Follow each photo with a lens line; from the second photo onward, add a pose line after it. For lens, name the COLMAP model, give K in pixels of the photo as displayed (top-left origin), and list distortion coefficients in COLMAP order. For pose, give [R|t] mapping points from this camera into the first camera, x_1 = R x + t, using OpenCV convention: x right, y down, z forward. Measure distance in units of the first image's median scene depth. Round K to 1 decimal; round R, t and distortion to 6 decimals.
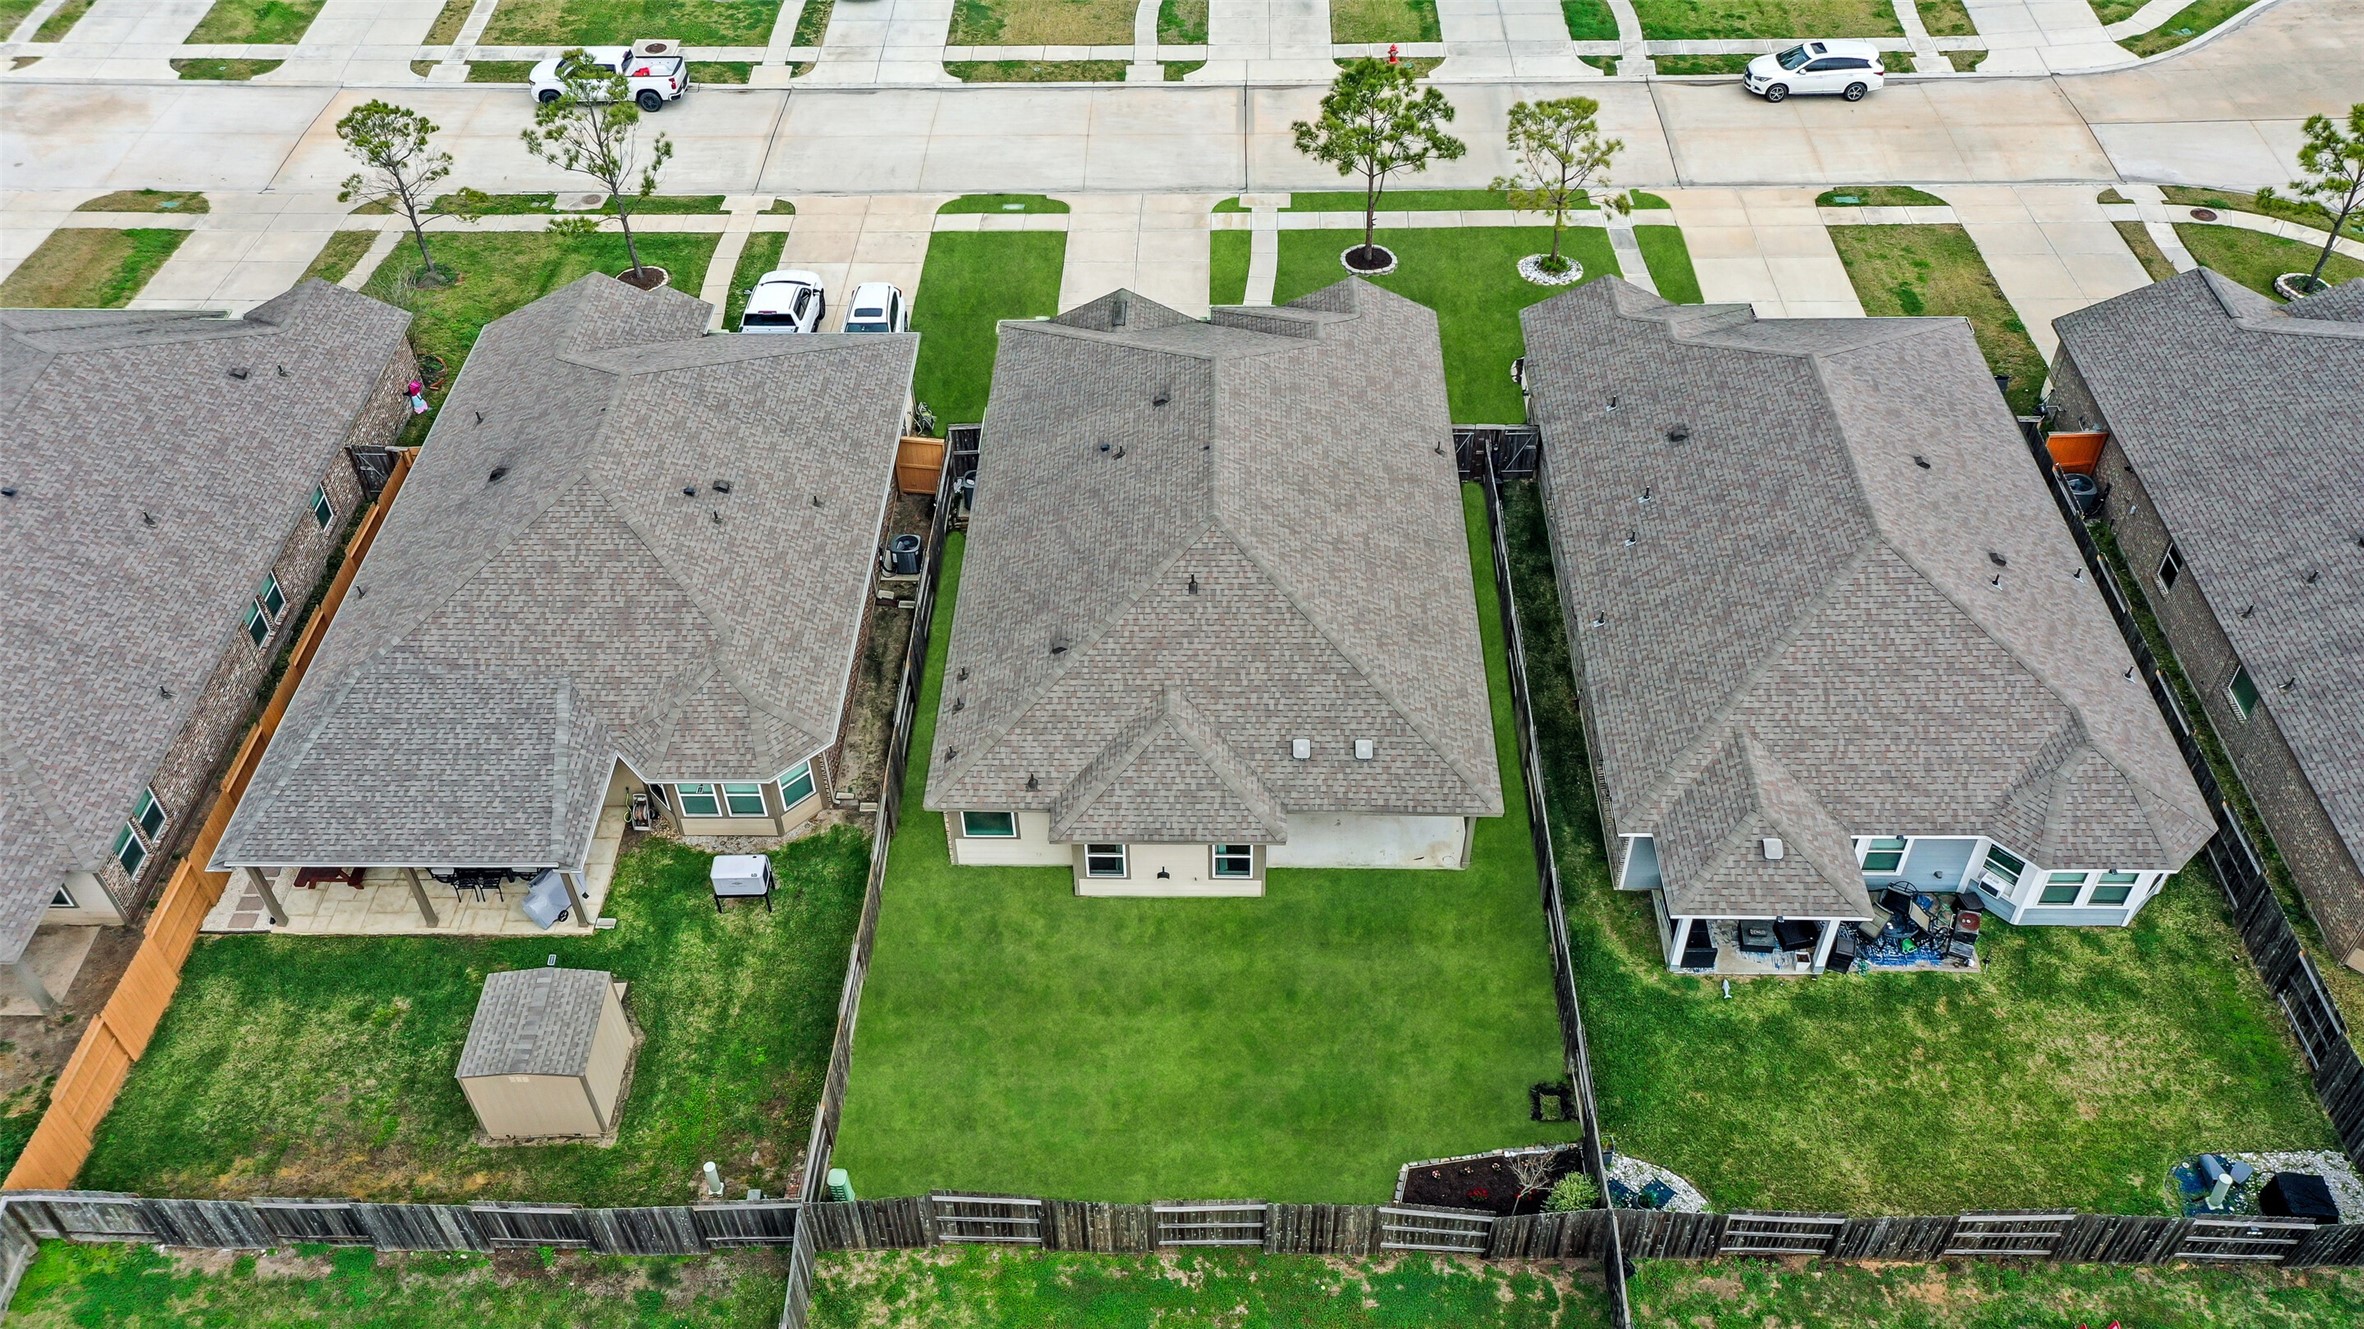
lens RADIAL K [[1884.1, 0, 1182.0], [0, 1884.1, 664.5], [0, 0, 1]] dist [0.018155, 0.008130]
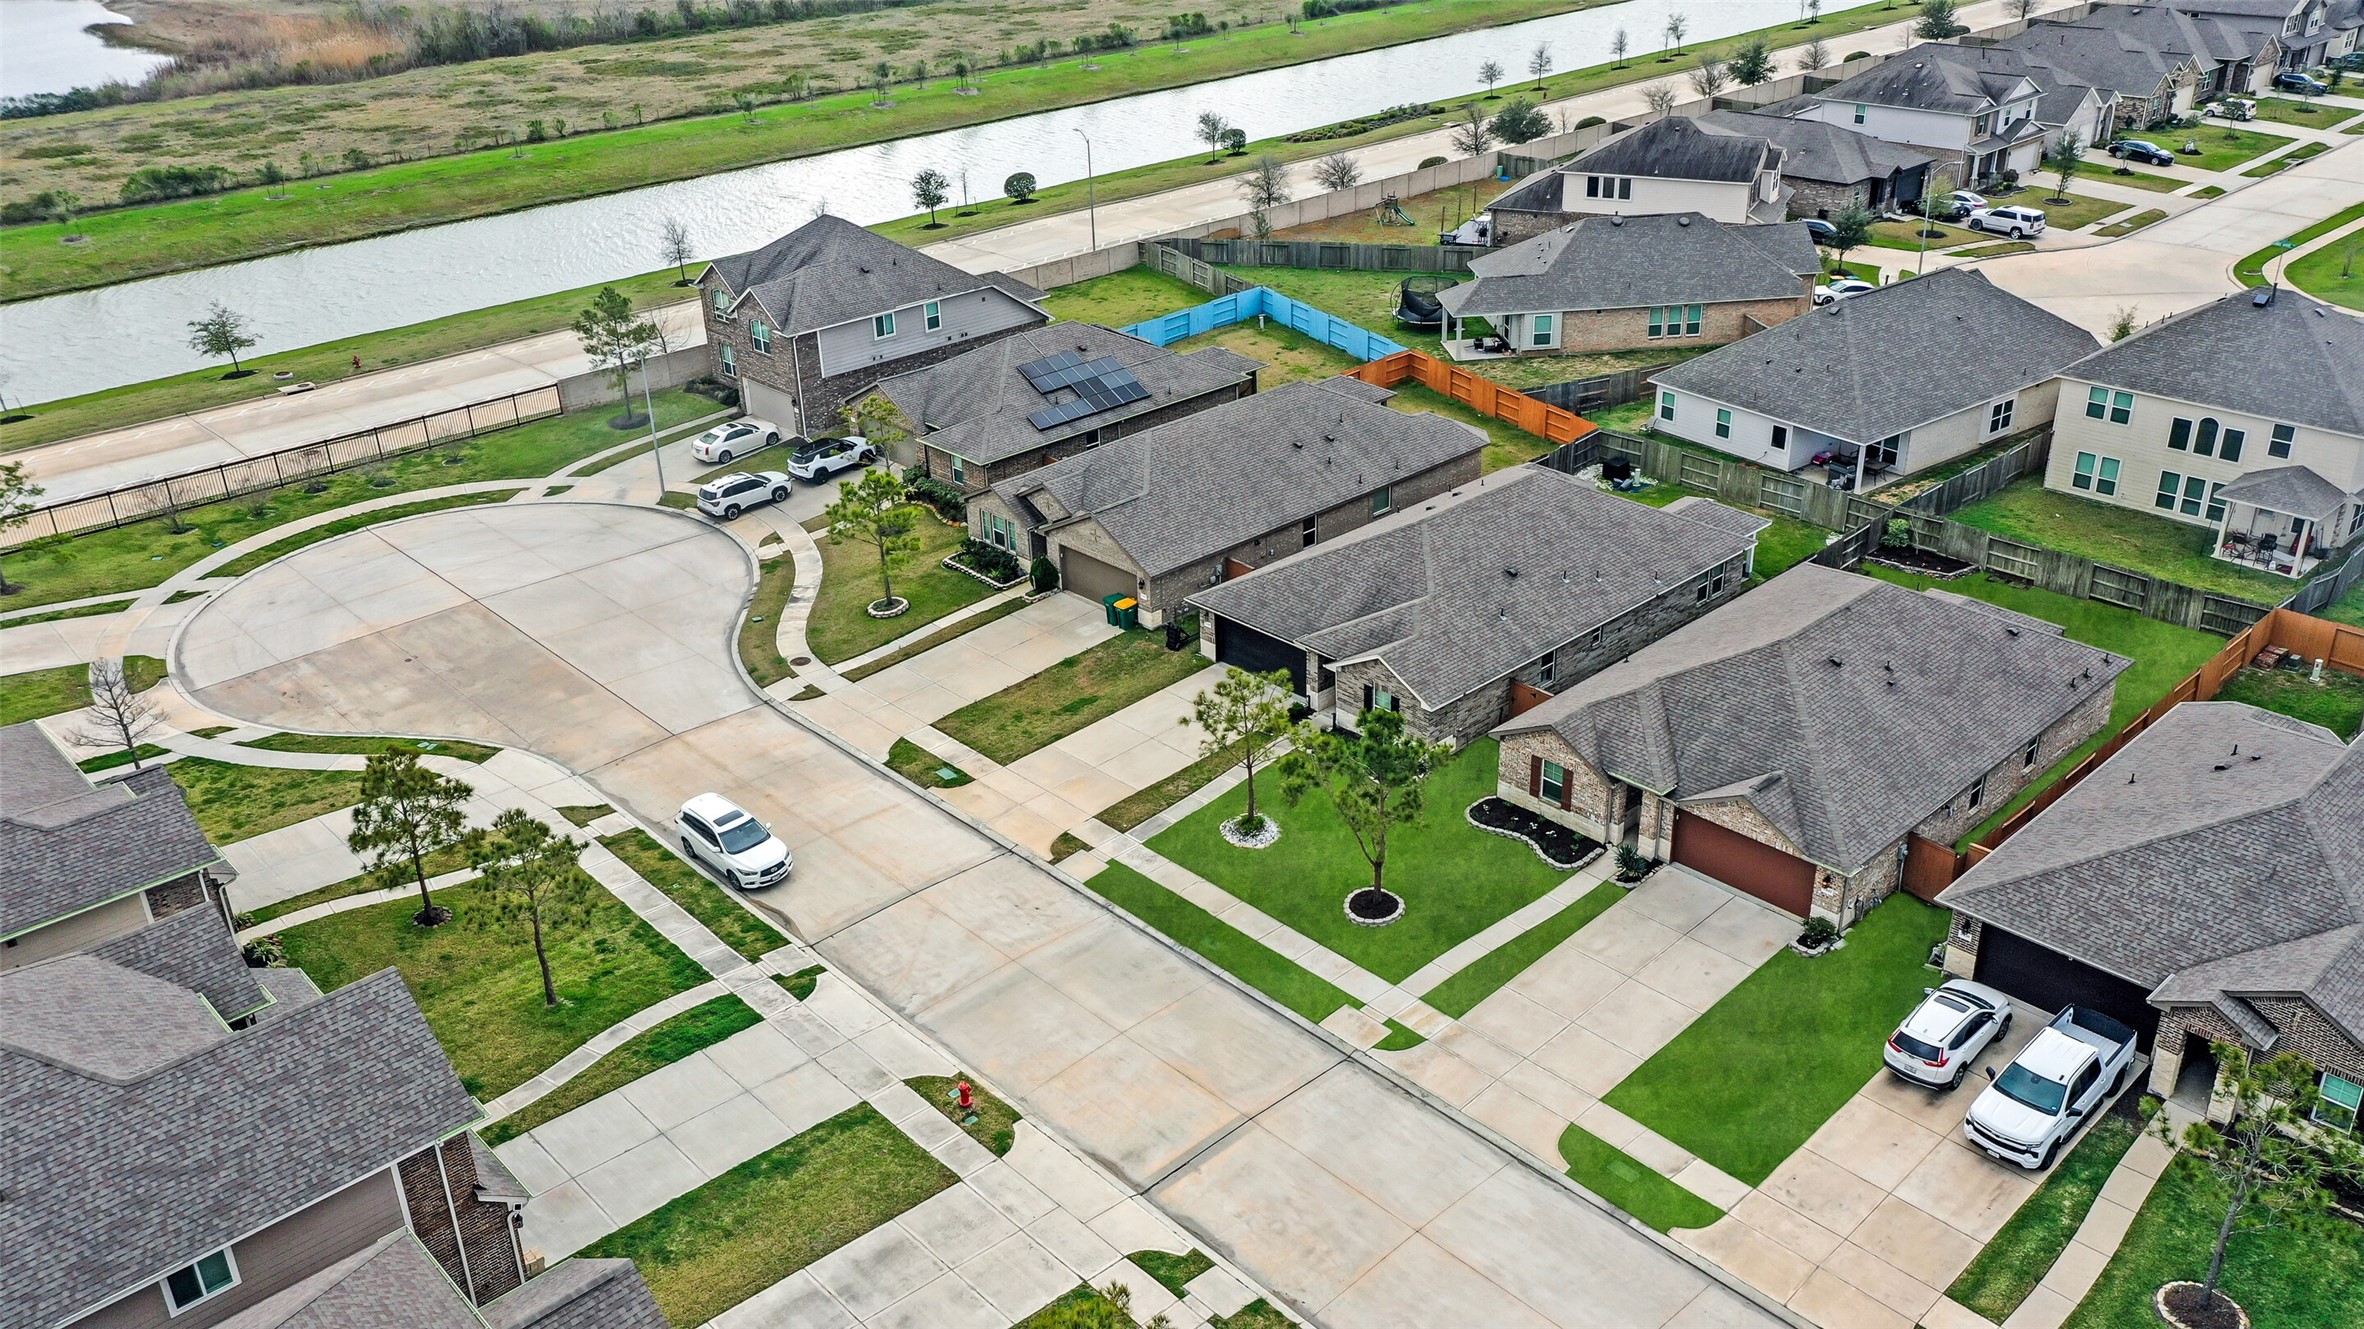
lens RADIAL K [[1884.1, 0, 1182.0], [0, 1884.1, 664.5], [0, 0, 1]] dist [0.018155, 0.008130]
pose [[-0.696932, -0.283743, 0.658616, -0.546530], [0.523915, 0.425669, 0.737780, -1.319225], [-0.489692, 0.859241, -0.148006, 1.422717]]
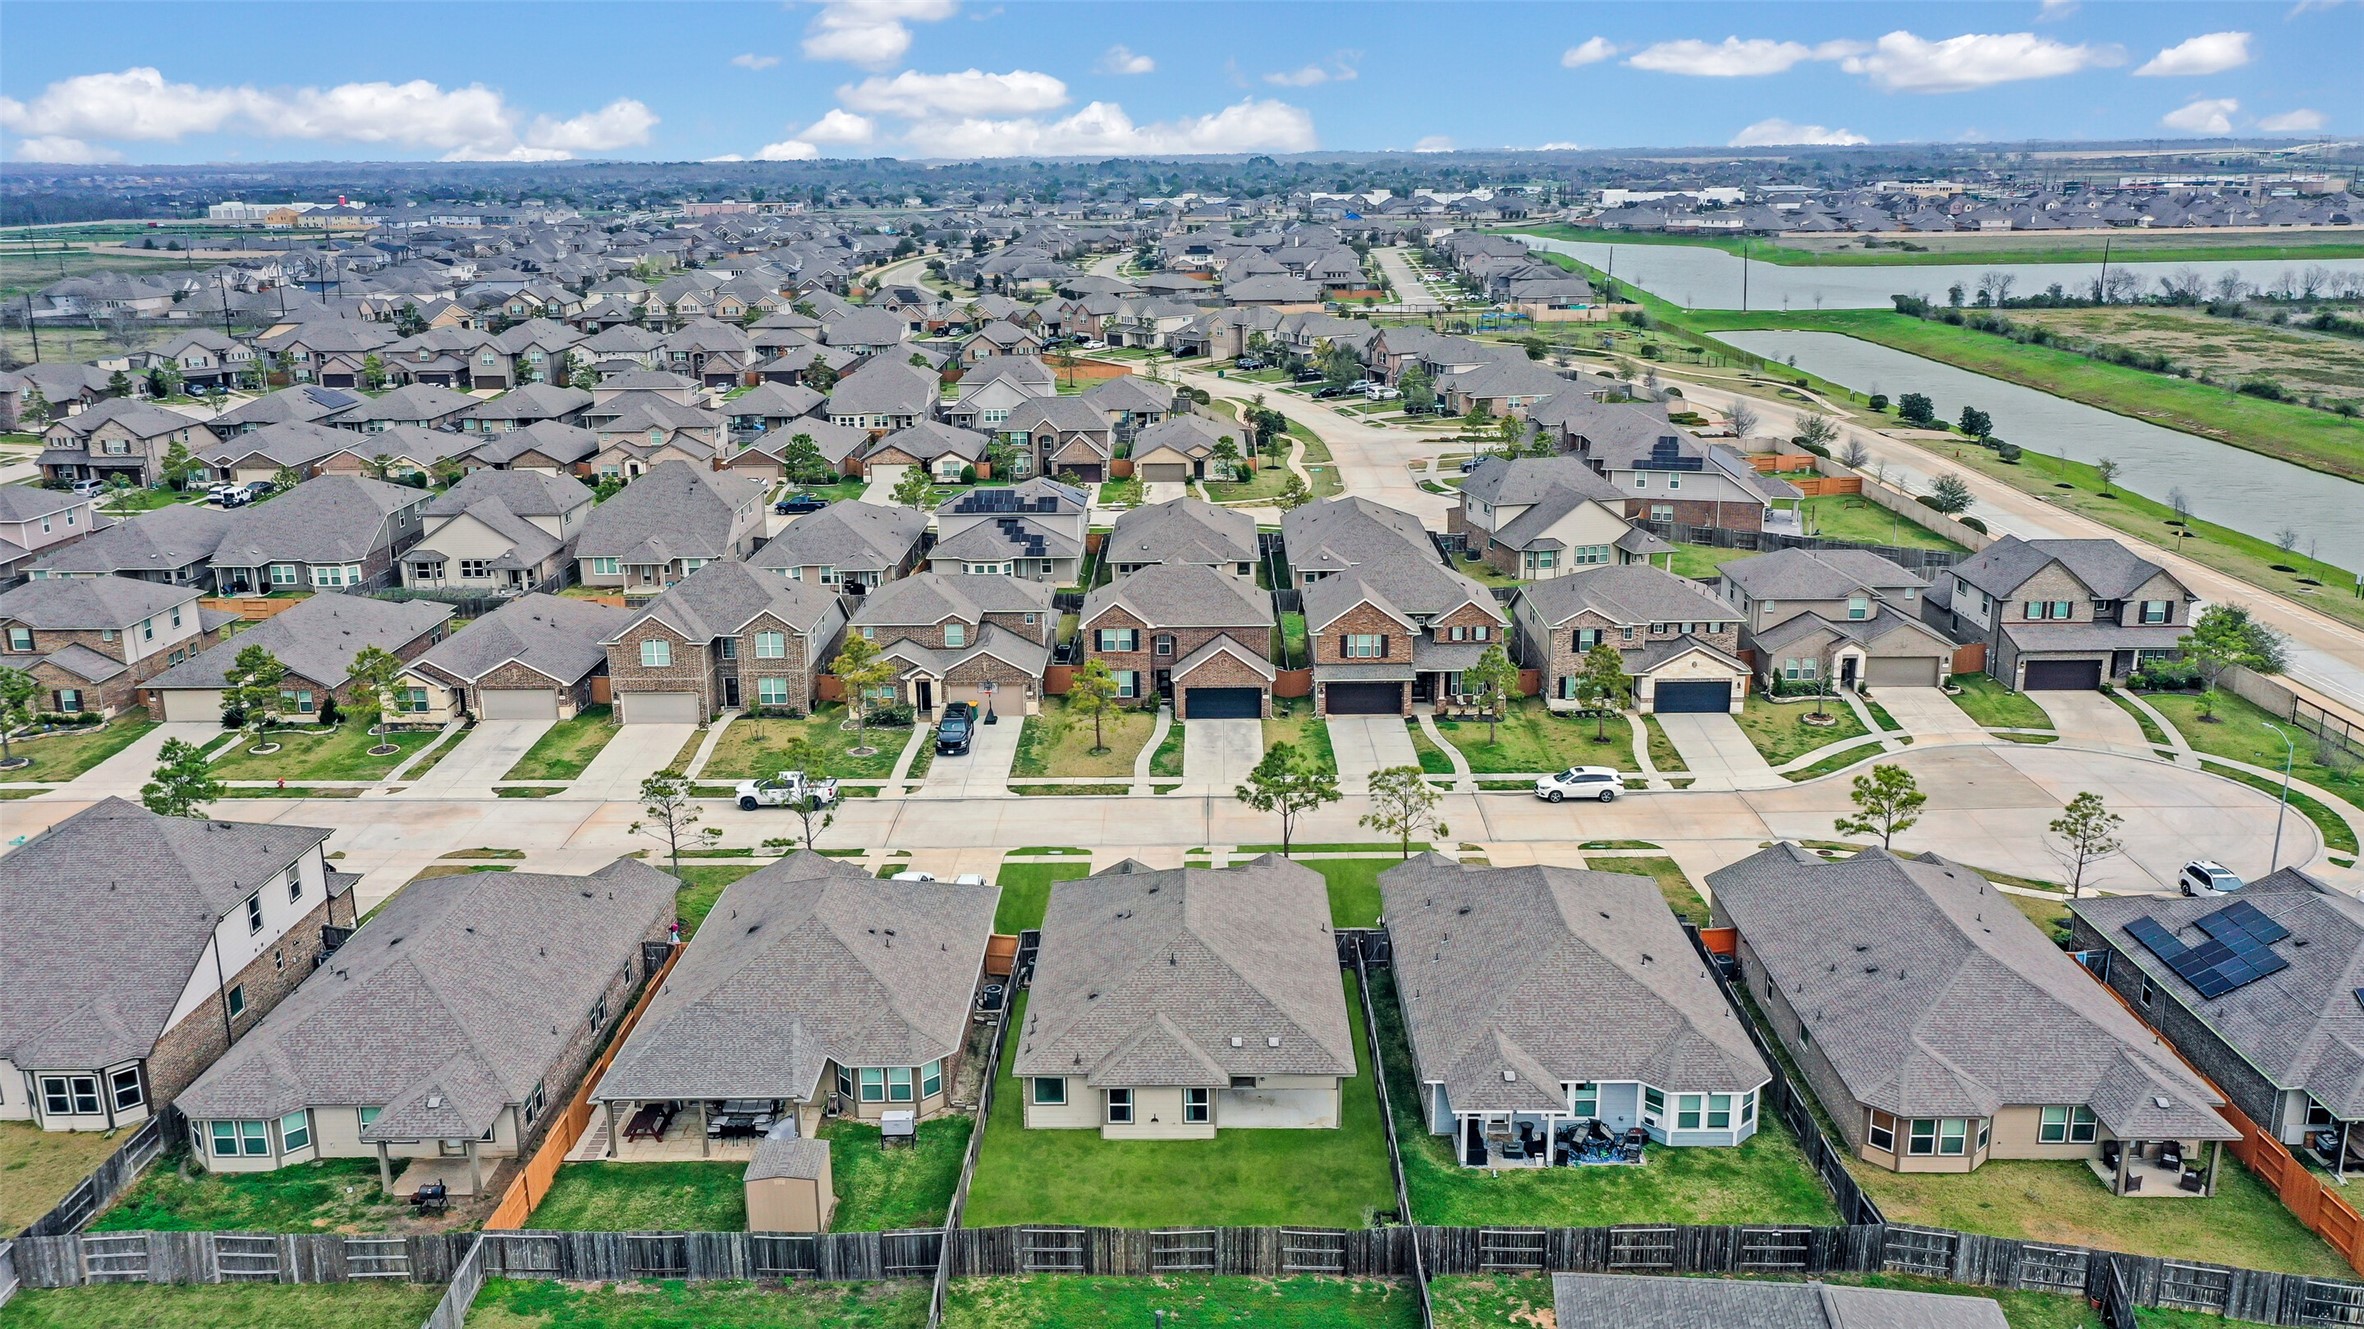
lens RADIAL K [[1884.1, 0, 1182.0], [0, 1884.1, 664.5], [0, 0, 1]] dist [0.018155, 0.008130]
pose [[0.999957, 0.001140, 0.009184, -0.001523], [0.003381, 0.878766, -0.477241, 0.487553], [-0.008614, 0.477251, 0.878725, -0.571091]]
